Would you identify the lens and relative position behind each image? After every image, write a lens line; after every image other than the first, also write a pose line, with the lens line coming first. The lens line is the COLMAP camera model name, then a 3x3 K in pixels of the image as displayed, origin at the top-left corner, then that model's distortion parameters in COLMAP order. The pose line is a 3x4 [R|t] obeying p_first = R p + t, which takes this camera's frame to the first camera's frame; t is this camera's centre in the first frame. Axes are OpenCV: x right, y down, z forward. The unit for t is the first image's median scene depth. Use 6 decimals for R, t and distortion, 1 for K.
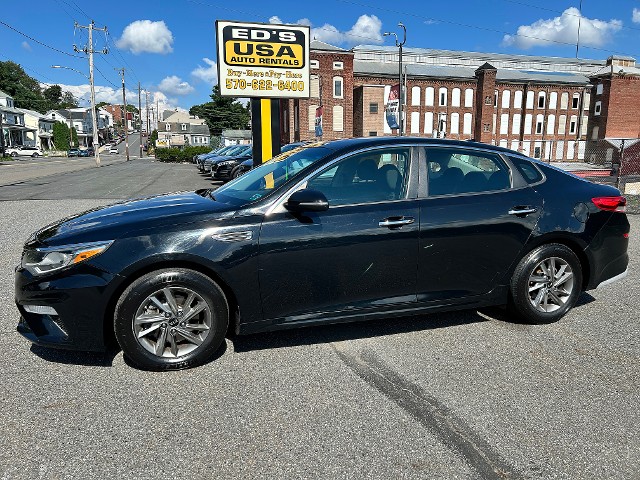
lens RADIAL K [[495.2, 0, 321.9], [0, 495.2, 240.5], [0, 0, 1]] dist [0.026226, -0.001020]
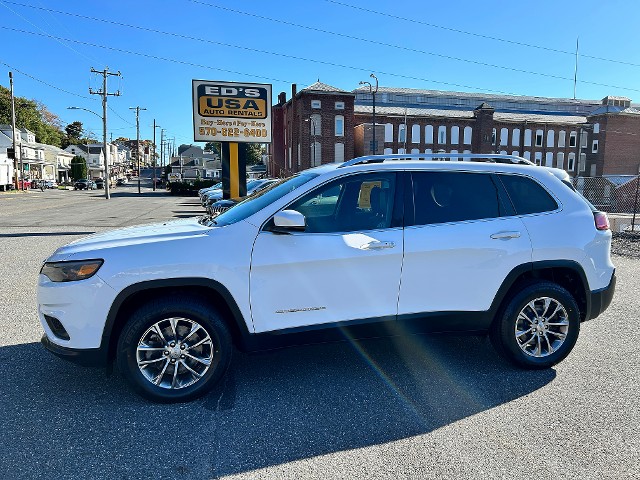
lens RADIAL K [[497.6, 0, 325.7], [0, 497.6, 238.1], [0, 0, 1]] dist [0.073775, -0.088686]
pose [[0.999638, 0.009693, -0.025113, 0.028579], [-0.011491, 0.997307, -0.072439, 0.005148], [0.024344, 0.072701, 0.997057, -0.035552]]
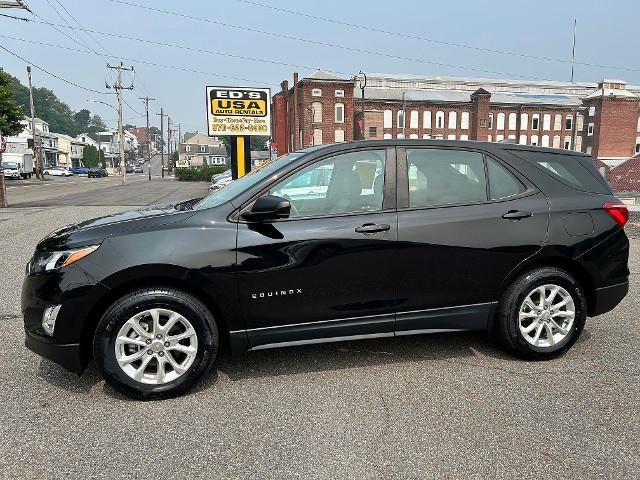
lens RADIAL K [[505.4, 0, 320.6], [0, 505.4, 239.5], [0, 0, 1]] dist [0.040983, -0.003783]
pose [[0.998851, 0.002485, -0.047851, 0.040043], [-0.004493, 0.999112, -0.041901, 0.015728], [0.047704, 0.042068, 0.997975, -0.094867]]
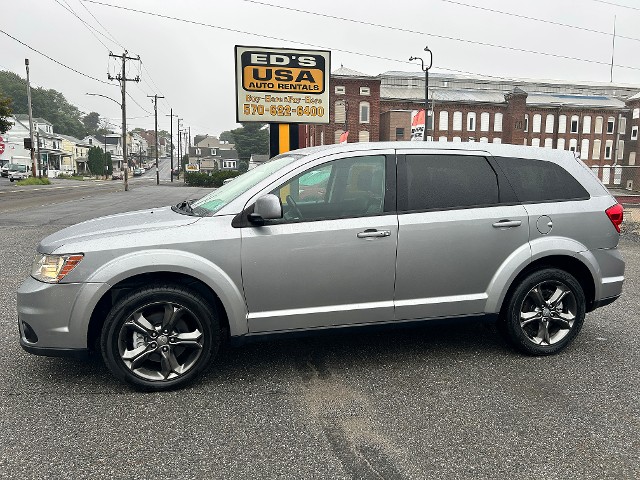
lens RADIAL K [[494.0, 0, 319.2], [0, 494.0, 239.1], [0, 0, 1]] dist [0.034312, -0.014316]
pose [[0.998136, 0.010944, -0.060041, 0.003318], [-0.013908, 0.998694, -0.049160, -0.002843], [0.059424, 0.049903, 0.996985, 0.009630]]
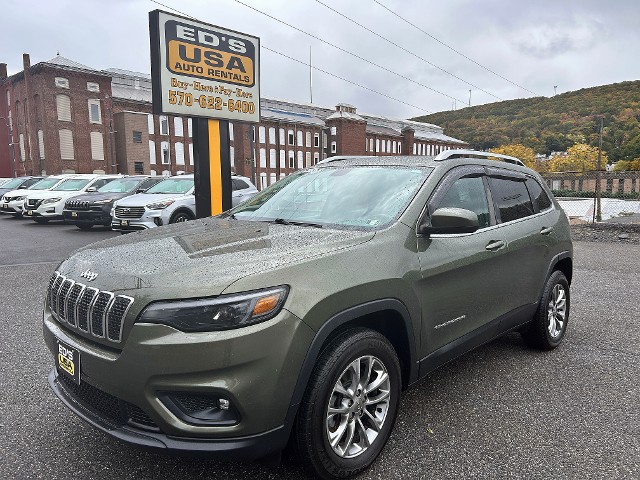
lens RADIAL K [[487.1, 0, 317.9], [0, 487.1, 239.1], [0, 0, 1]] dist [0.076351, -0.069506]
pose [[0.859701, -0.062289, 0.506985, -0.076997], [0.094132, 0.994857, -0.037392, -0.011296], [-0.502049, 0.079869, 0.861143, 0.054542]]
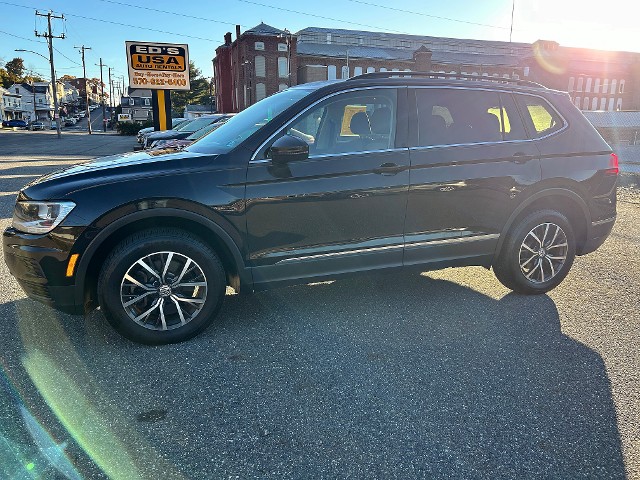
lens RADIAL K [[511.9, 0, 327.3], [0, 511.9, 241.1], [0, 0, 1]] dist [0.025745, -0.004318]
pose [[0.999007, -0.004623, 0.044315, 0.069655], [0.002814, 0.999163, 0.040809, 0.025959], [-0.044467, -0.040644, 0.998184, -0.137450]]
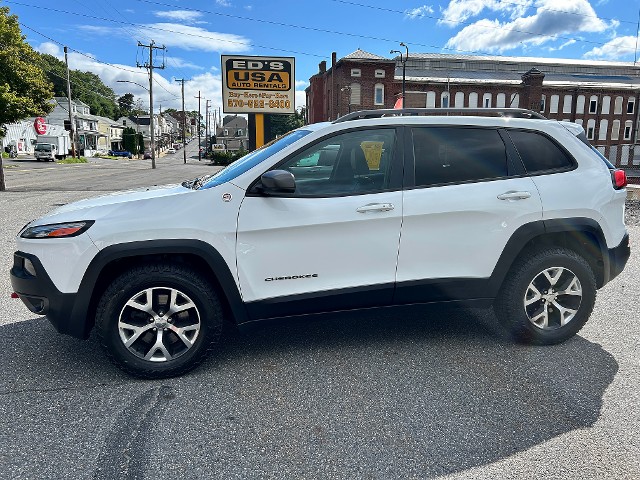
lens RADIAL K [[502.2, 0, 319.8], [0, 502.2, 241.5], [0, 0, 1]] dist [0.032877, -0.001154]
pose [[0.991842, 0.027717, -0.124422, 0.043111], [-0.028851, 0.999557, -0.007324, 0.009280], [0.124164, 0.010854, 0.992202, -0.053089]]
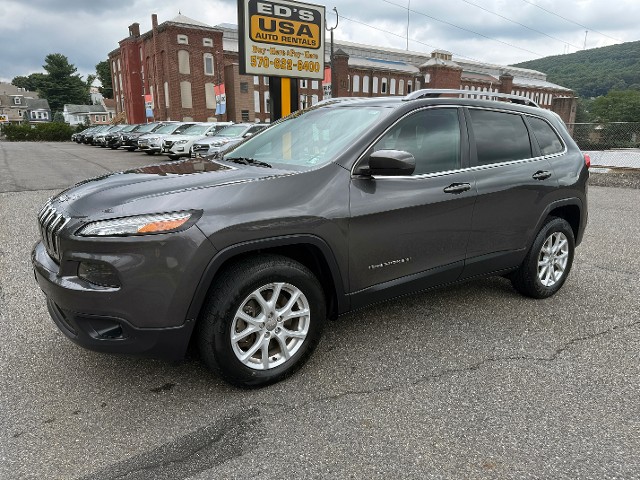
lens RADIAL K [[463.0, 0, 317.8], [0, 463.0, 245.8], [0, 0, 1]] dist [0.012306, -0.001487]
pose [[0.945117, -0.073549, 0.318347, -0.075944], [0.051412, 0.995674, 0.077400, -0.004561], [-0.322663, -0.056785, 0.944809, 0.018302]]
